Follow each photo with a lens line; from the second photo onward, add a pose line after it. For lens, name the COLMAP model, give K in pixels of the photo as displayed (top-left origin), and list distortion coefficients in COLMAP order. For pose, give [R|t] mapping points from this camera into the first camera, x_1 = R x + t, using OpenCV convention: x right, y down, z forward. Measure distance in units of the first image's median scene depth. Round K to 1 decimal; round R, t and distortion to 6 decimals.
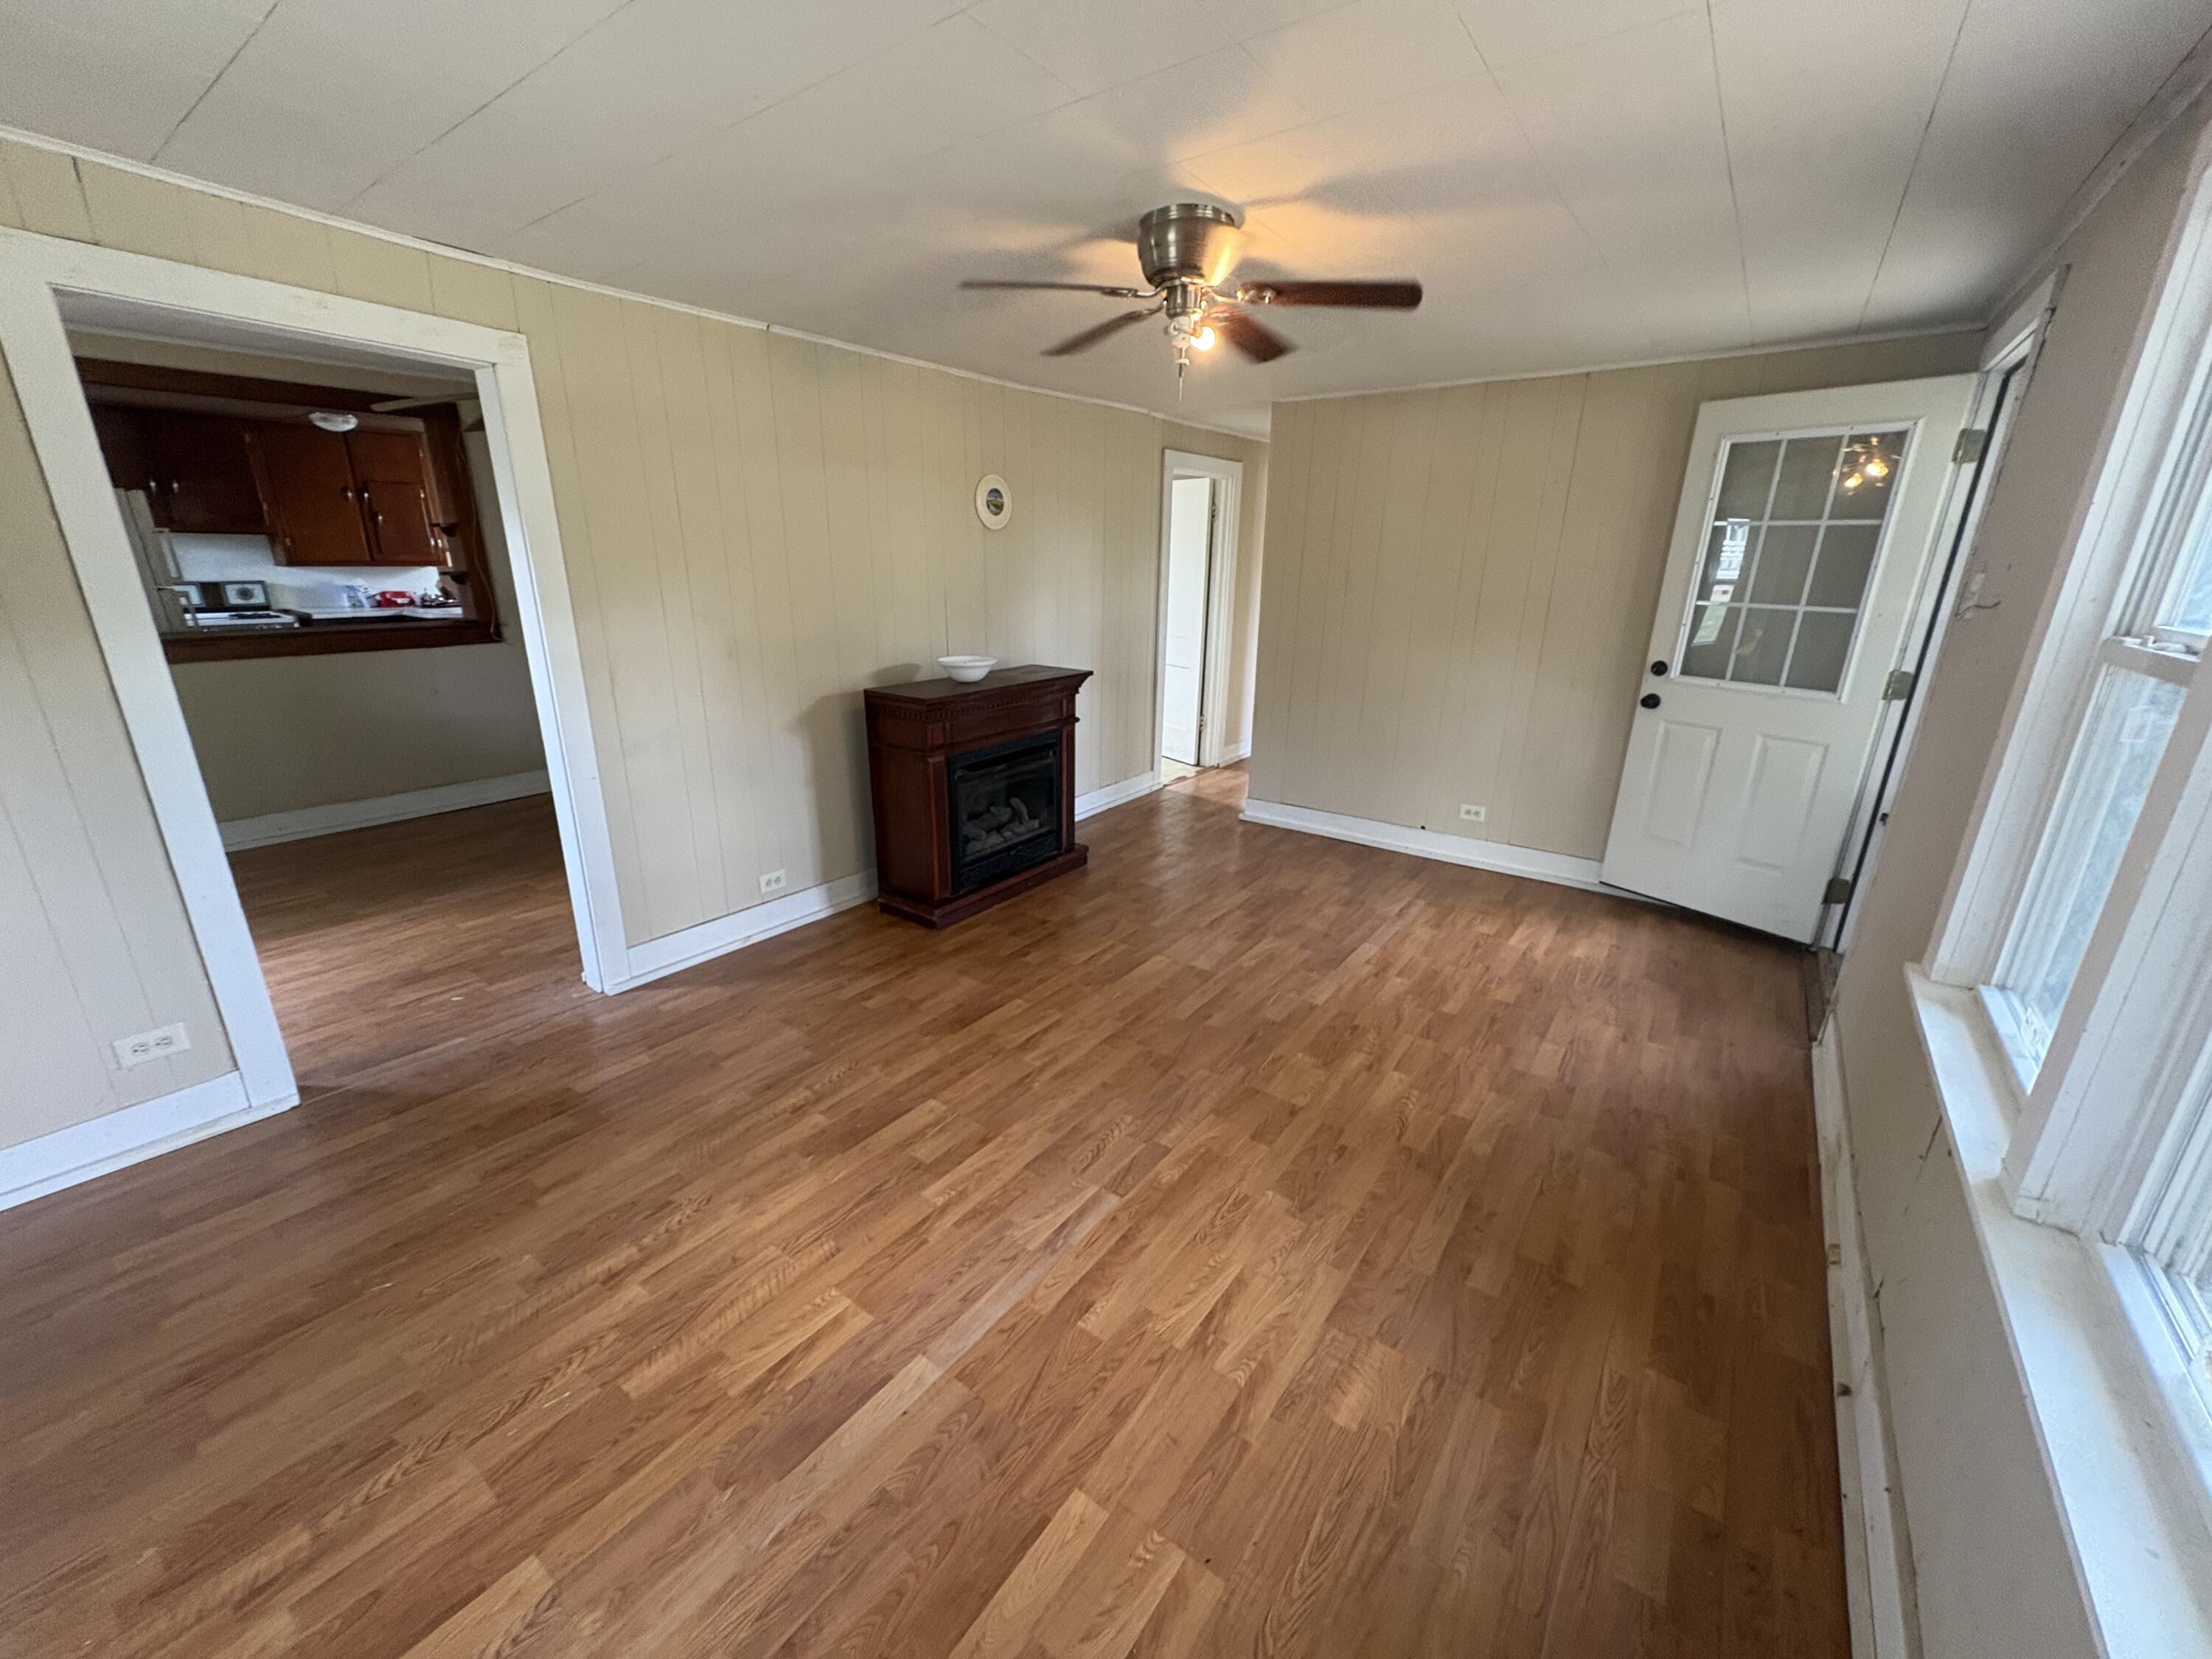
lens RADIAL K [[879.0, 0, 1103.2], [0, 879.0, 832.5], [0, 0, 1]] dist [0.001037, 0.000535]
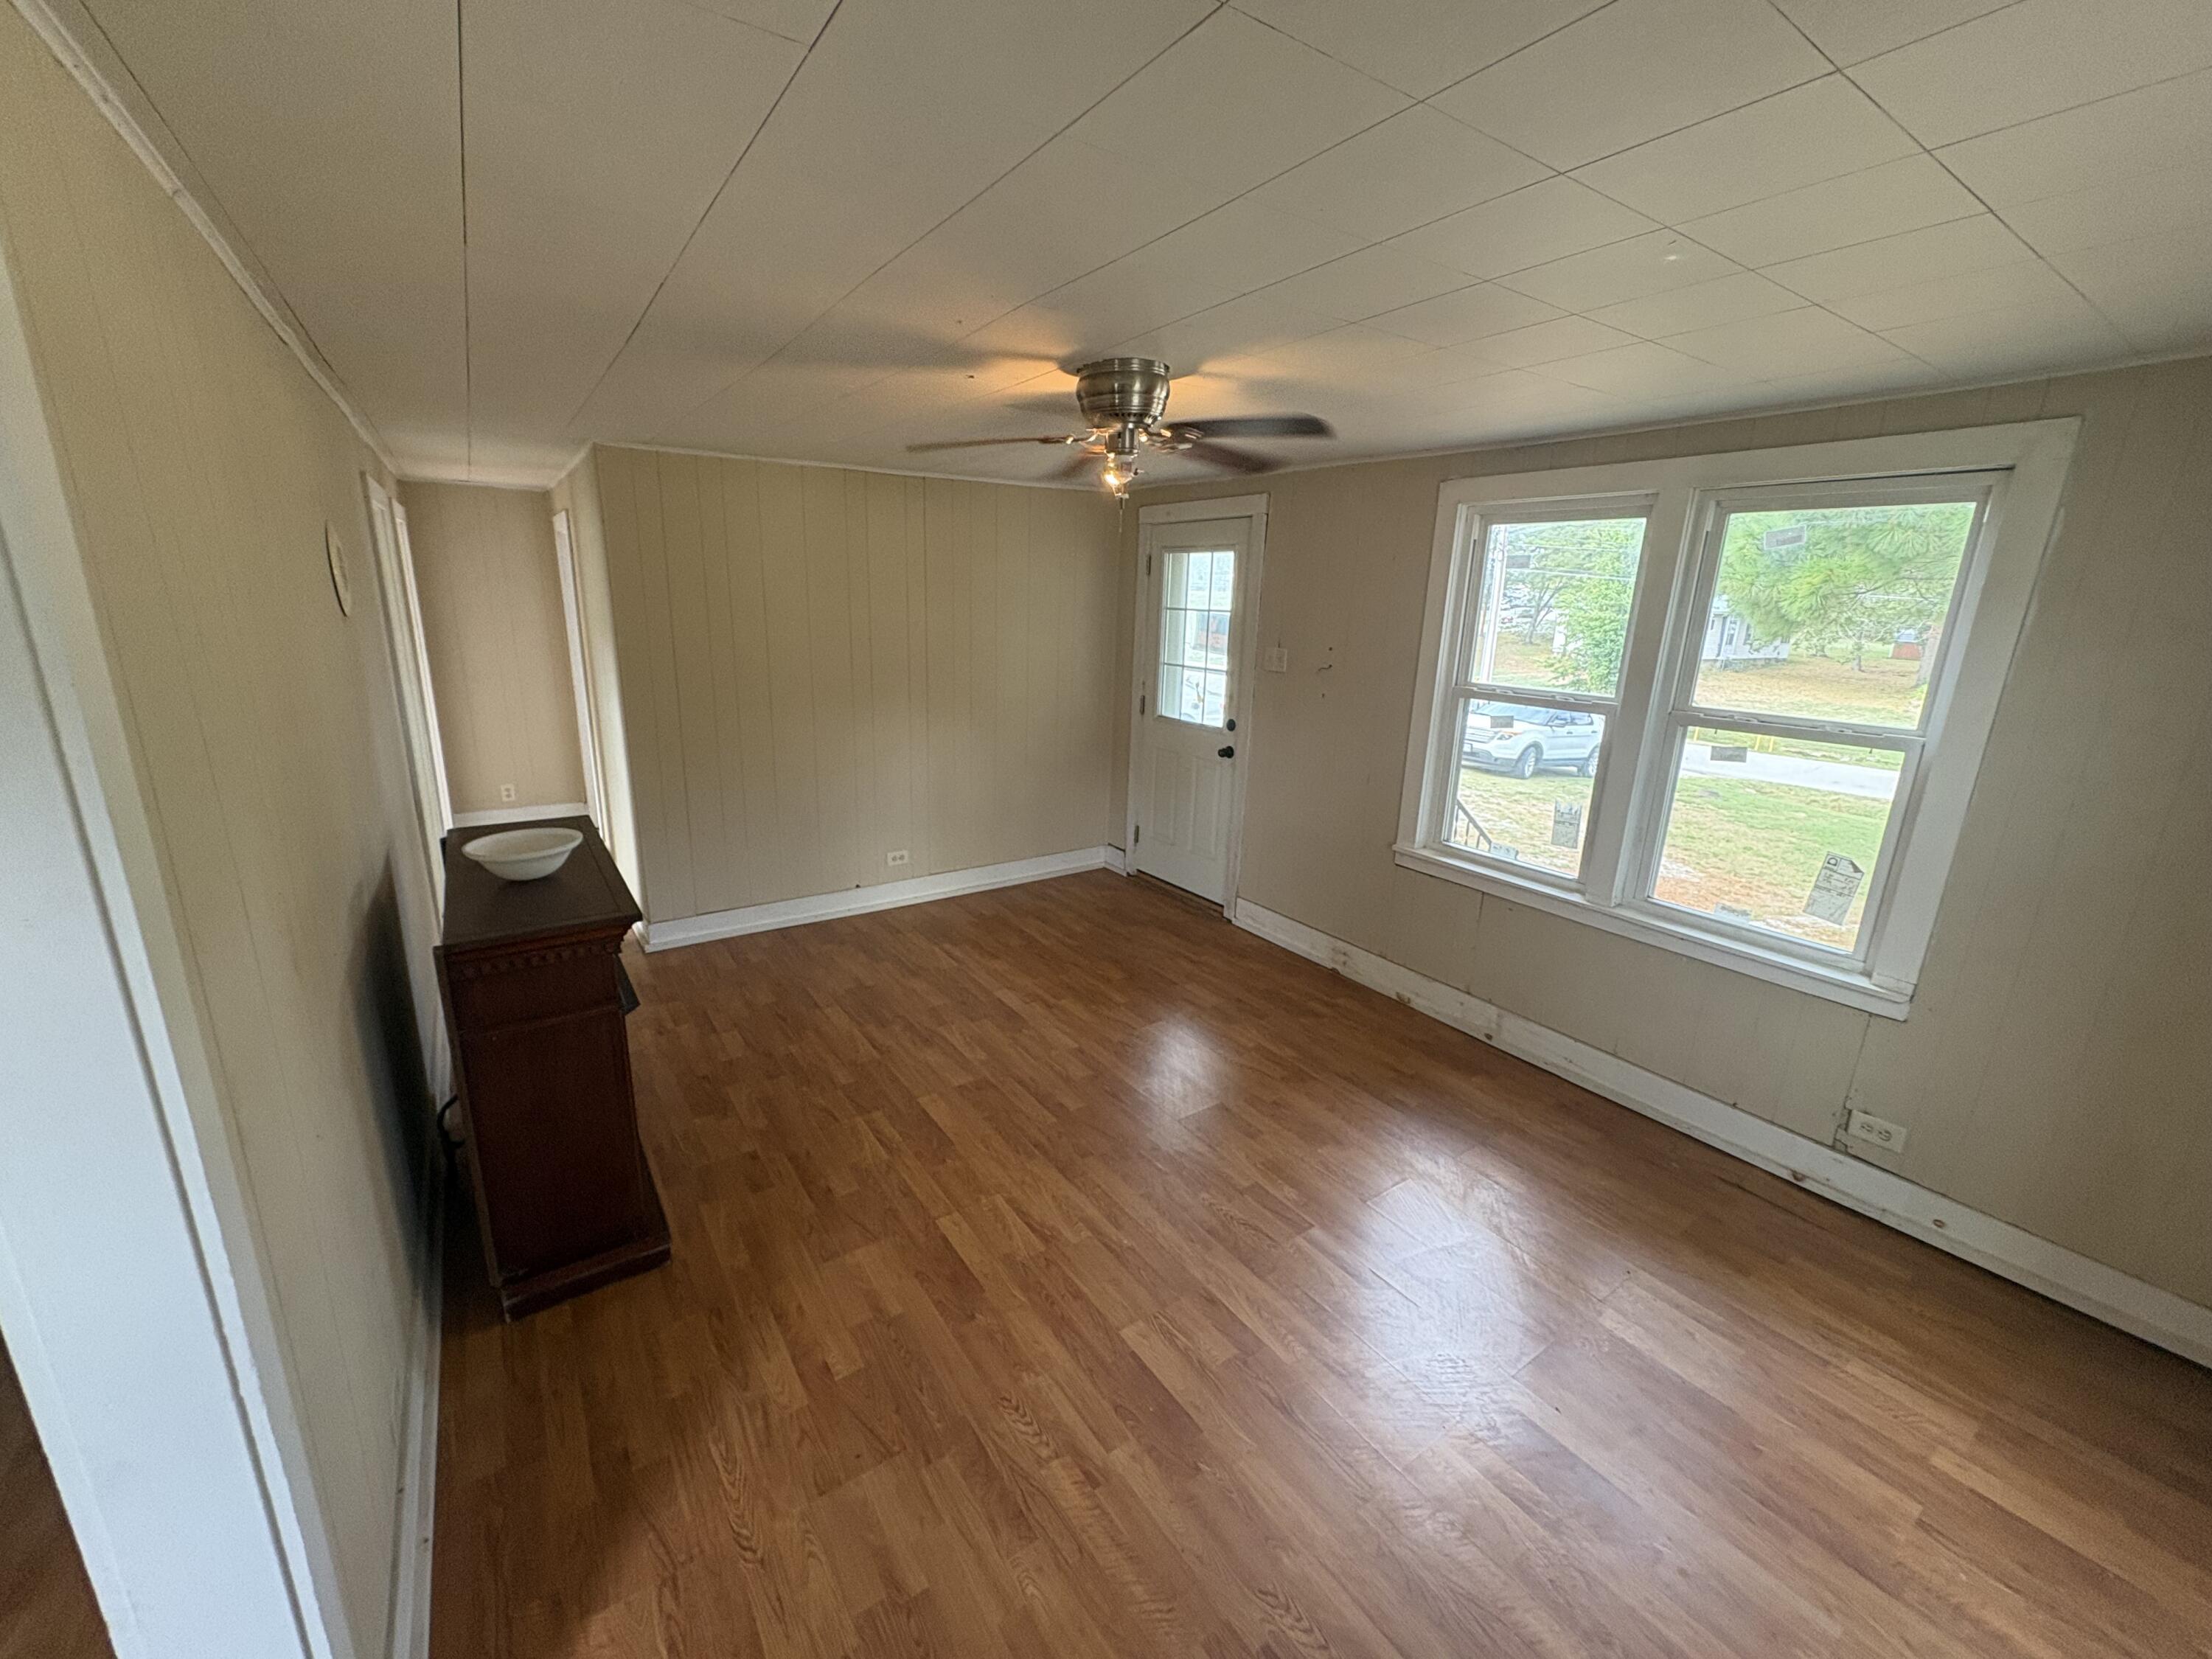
lens RADIAL K [[879.0, 0, 1112.2], [0, 879.0, 824.4], [0, 0, 1]] dist [0.001037, 0.000535]
pose [[0.321258, -0.243902, 0.915044, -0.841578], [0.264285, 0.950964, 0.160690, -0.291932], [-0.909366, 0.190210, 0.369965, 0.602992]]
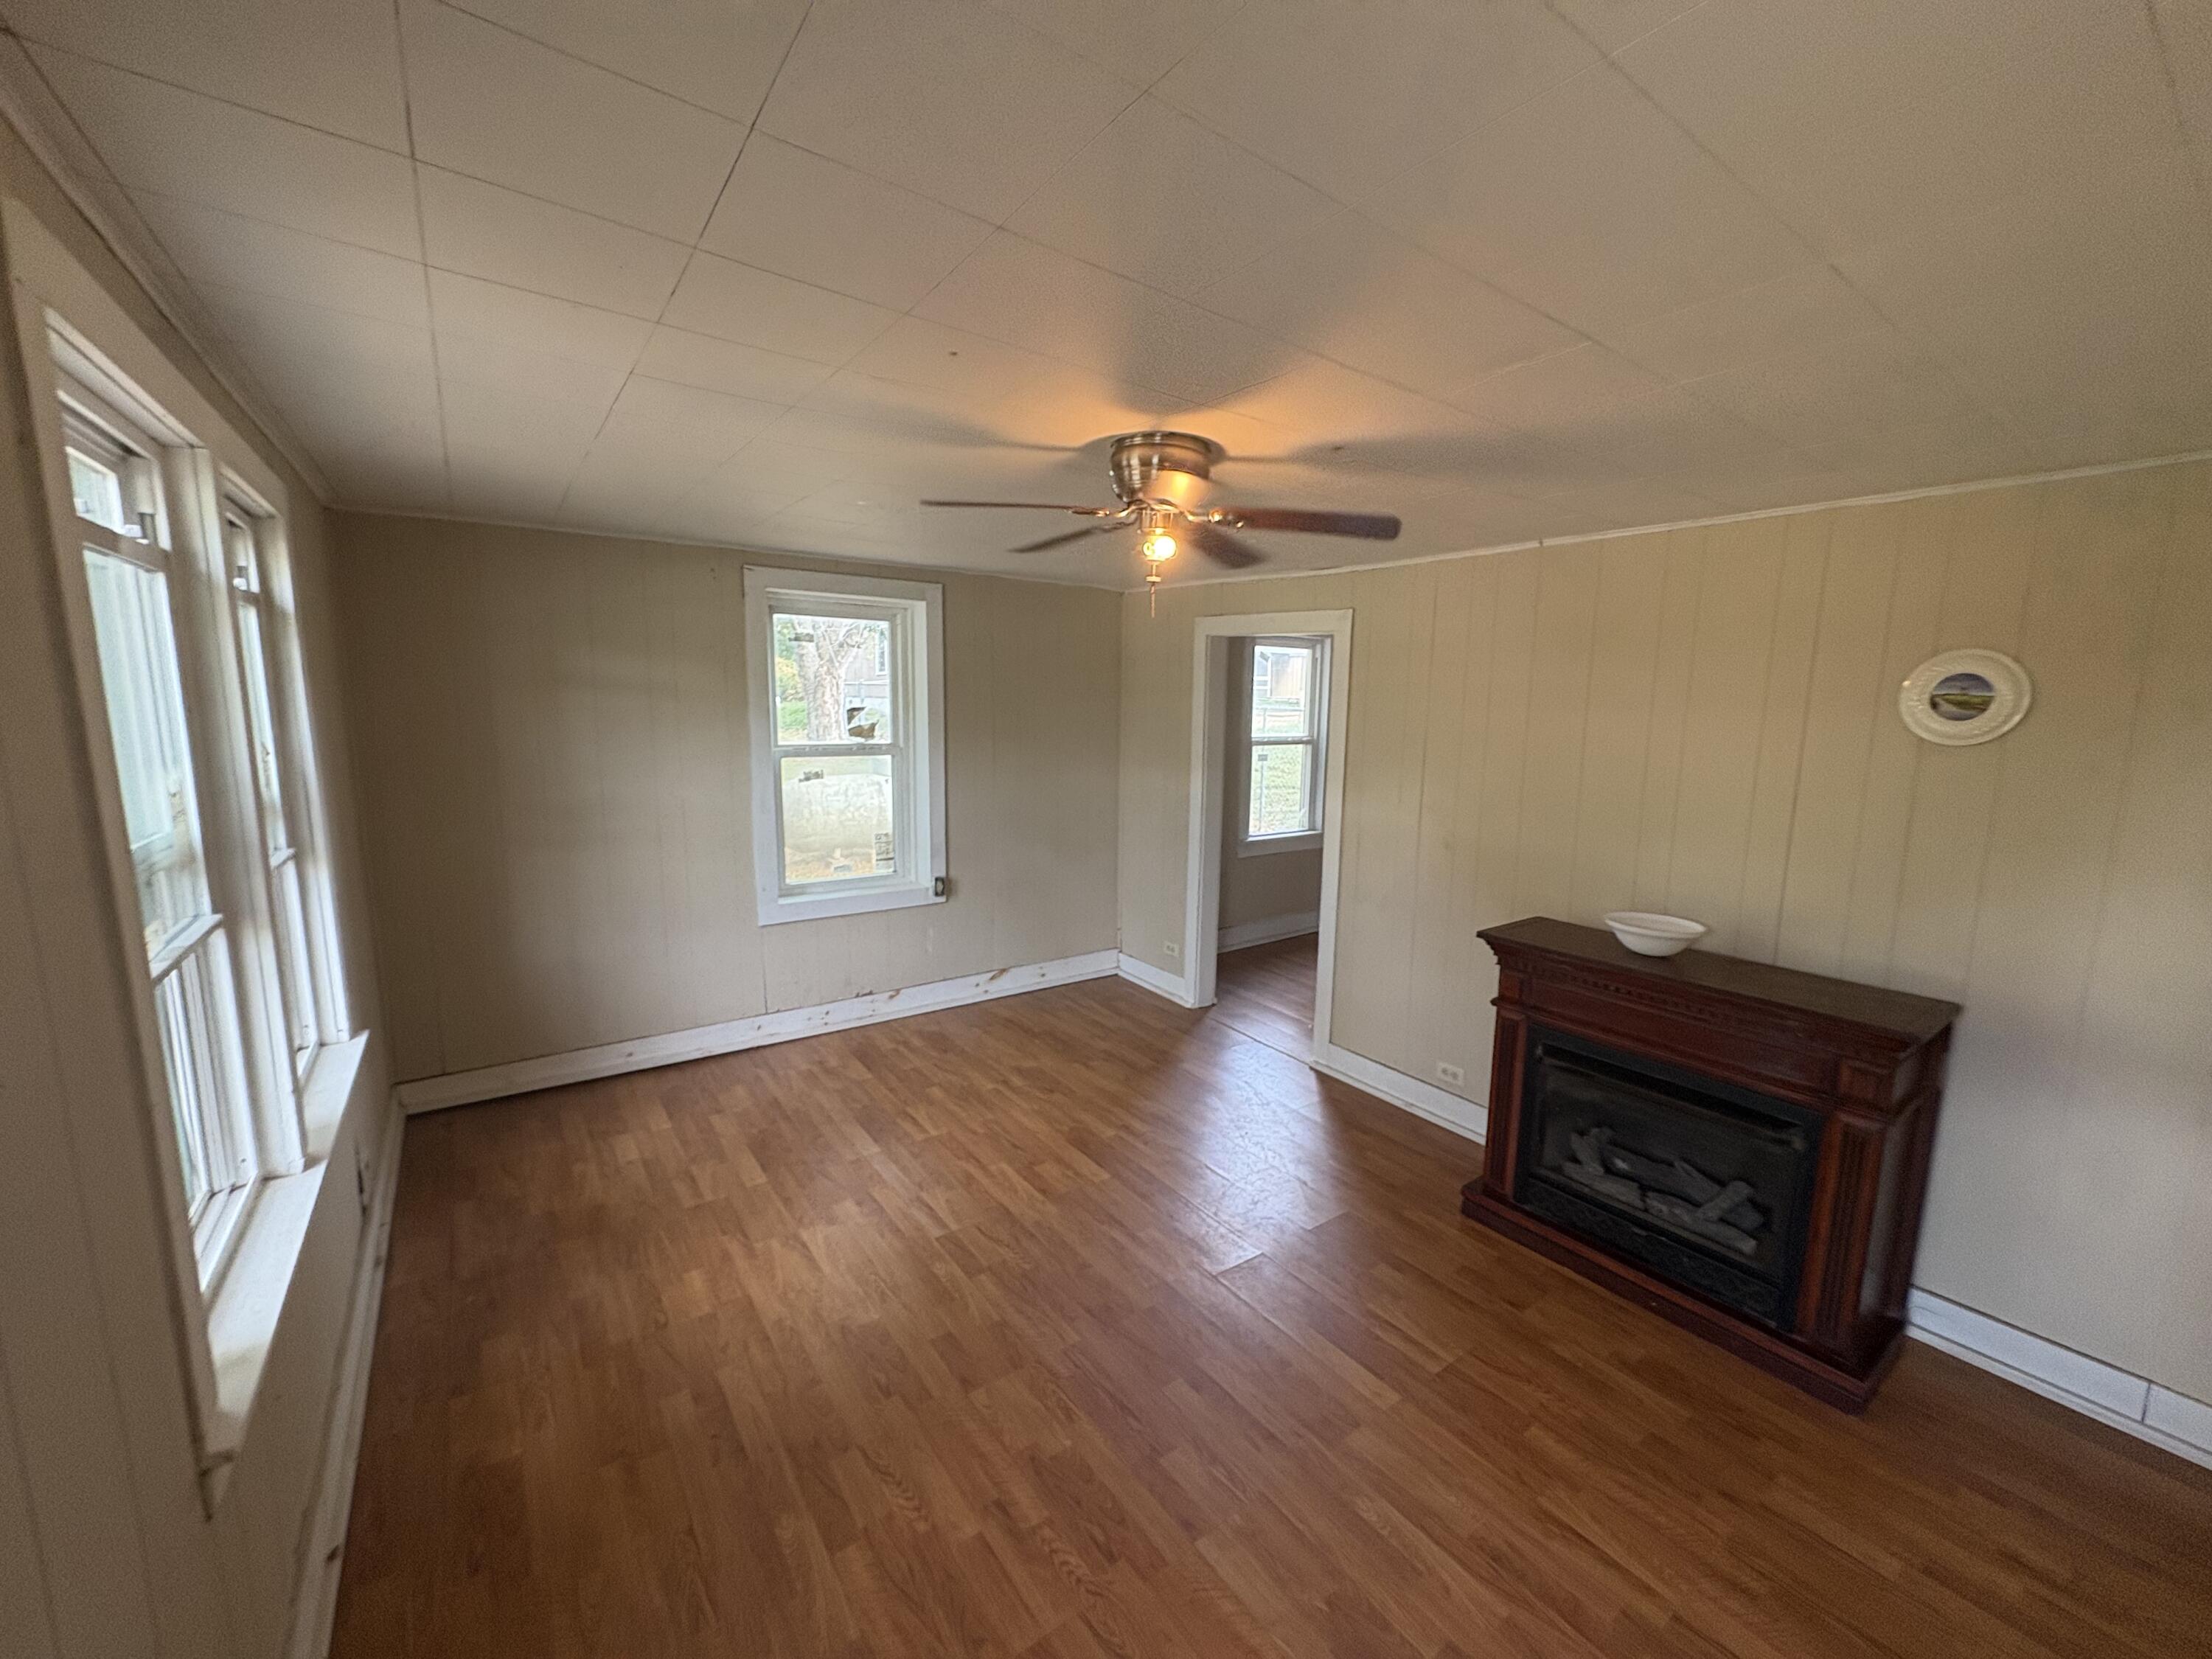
lens RADIAL K [[879.0, 0, 1103.8], [0, 879.0, 834.9], [0, 0, 1]] dist [0.001037, 0.000535]
pose [[-0.313874, 0.124992, -0.941201, 0.908671], [-0.310463, 0.923293, 0.226148, -0.415323], [0.897271, 0.363191, -0.250992, 1.122465]]
